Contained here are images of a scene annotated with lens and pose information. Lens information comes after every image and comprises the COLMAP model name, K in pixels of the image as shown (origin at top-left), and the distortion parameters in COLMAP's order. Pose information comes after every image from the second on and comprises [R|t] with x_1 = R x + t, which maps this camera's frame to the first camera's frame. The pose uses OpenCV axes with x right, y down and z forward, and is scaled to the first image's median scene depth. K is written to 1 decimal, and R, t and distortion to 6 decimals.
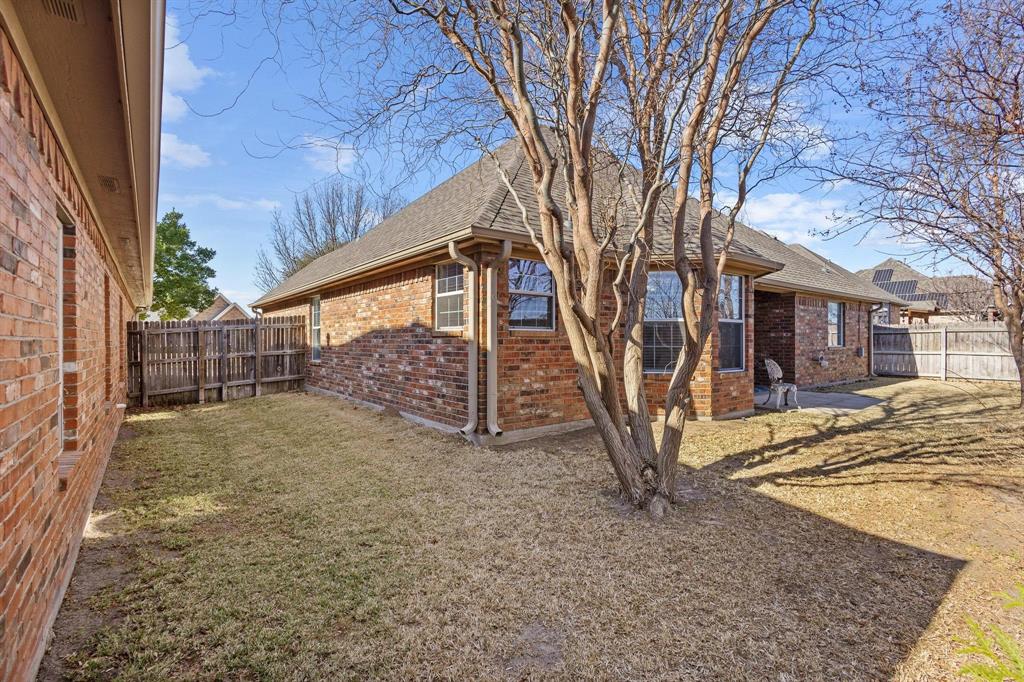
lens RADIAL K [[465.8, 0, 513.9], [0, 465.8, 337.4], [0, 0, 1]] dist [0.002848, 0.000450]
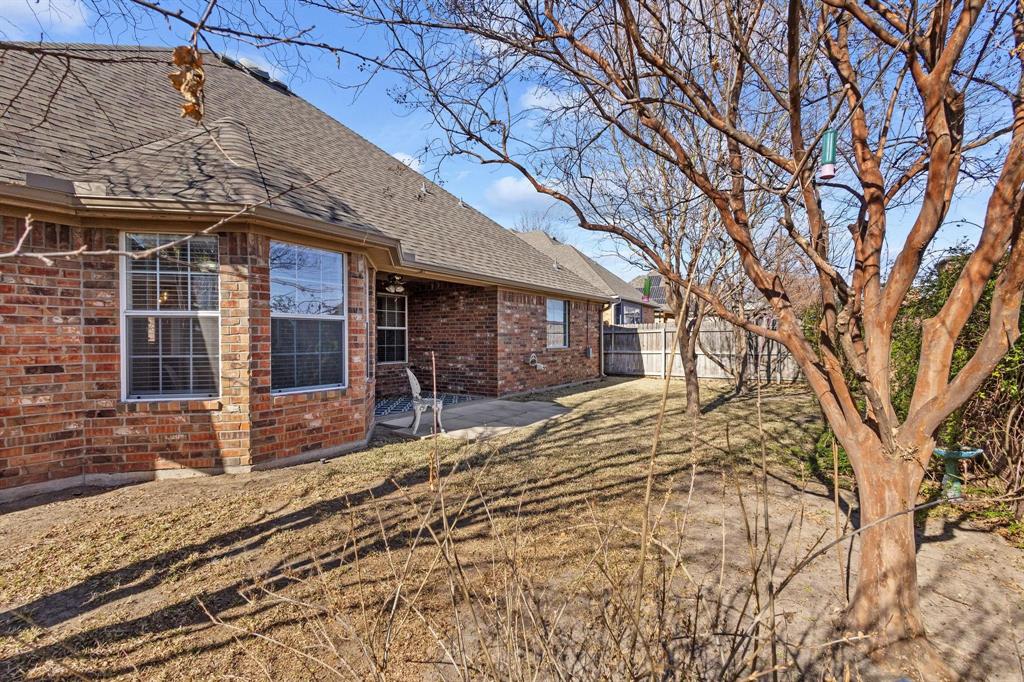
lens RADIAL K [[465.8, 0, 513.9], [0, 465.8, 337.4], [0, 0, 1]] dist [0.002848, 0.000450]
pose [[0.944250, -0.003575, 0.329211, 0.342397], [0.002909, 0.999993, 0.002515, -0.003764], [-0.329218, -0.001417, 0.944253, 0.172861]]
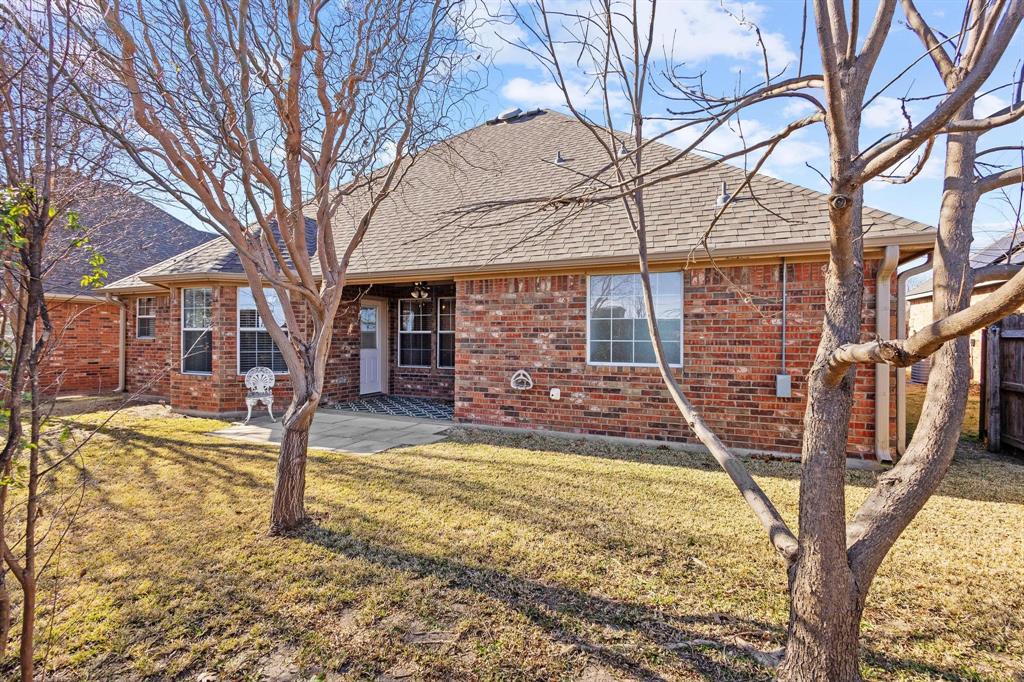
lens RADIAL K [[465.8, 0, 513.9], [0, 465.8, 337.4], [0, 0, 1]] dist [0.002848, 0.000450]
pose [[0.472344, -0.000739, -0.881414, 1.199160], [-0.001380, 0.999998, -0.001578, -0.009838], [0.881413, 0.001962, 0.472342, 0.751130]]
